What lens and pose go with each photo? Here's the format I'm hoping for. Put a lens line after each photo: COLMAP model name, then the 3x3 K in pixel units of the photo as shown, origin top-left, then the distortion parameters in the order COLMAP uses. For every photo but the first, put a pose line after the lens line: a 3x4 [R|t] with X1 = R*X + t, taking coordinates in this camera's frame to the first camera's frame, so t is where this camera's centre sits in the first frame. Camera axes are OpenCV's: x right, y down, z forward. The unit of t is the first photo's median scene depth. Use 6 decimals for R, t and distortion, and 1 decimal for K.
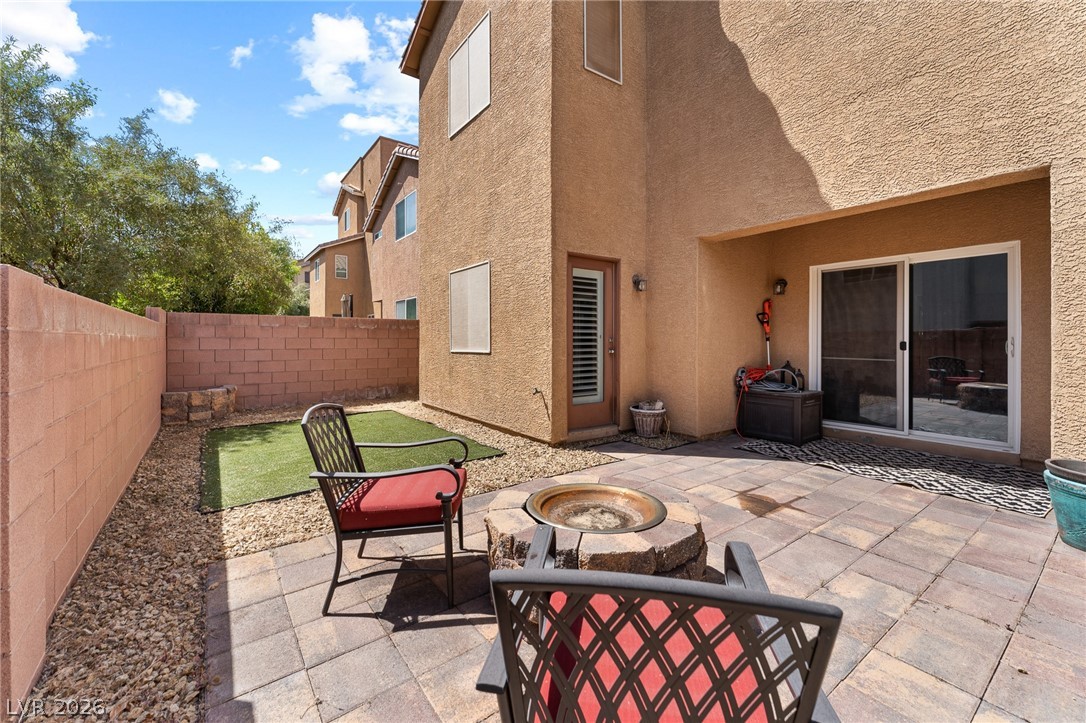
lens RADIAL K [[437.3, 0, 537.5], [0, 437.3, 358.5], [0, 0, 1]] dist [0.001357, 0.000183]
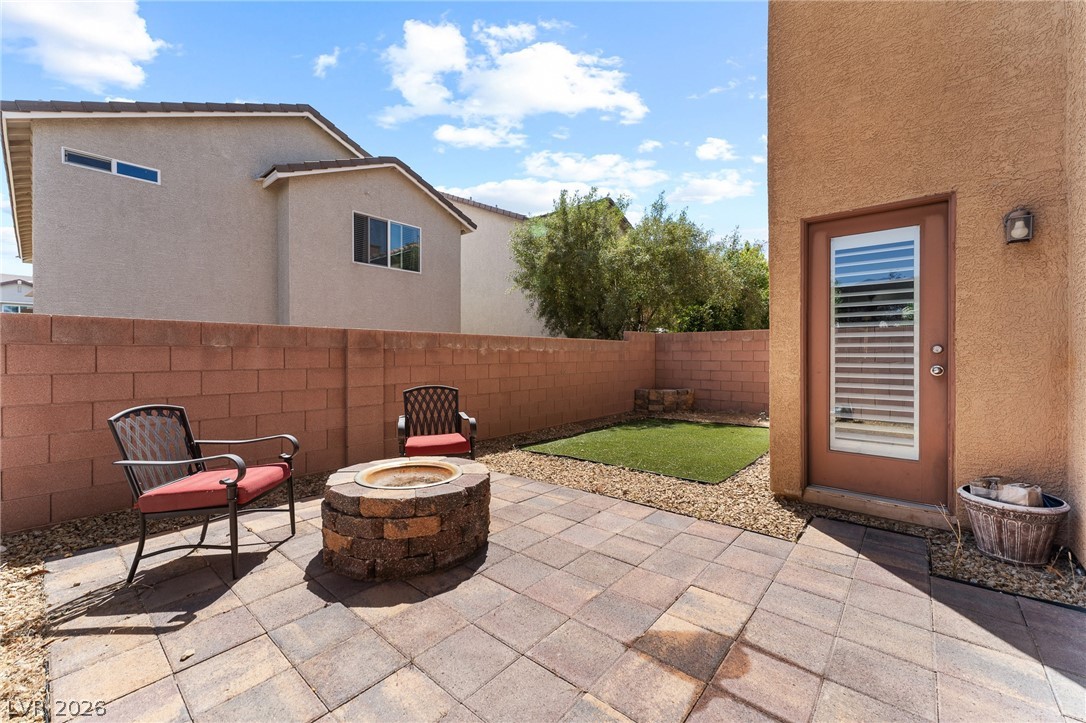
lens RADIAL K [[435.2, 0, 544.9], [0, 435.2, 376.6], [0, 0, 1]] dist [0.000434, 0.000048]
pose [[0.230981, 0.047714, -0.971788, 0.480987], [-0.034526, 0.998570, 0.040822, -0.011464], [0.972346, 0.024122, 0.232298, 0.344136]]
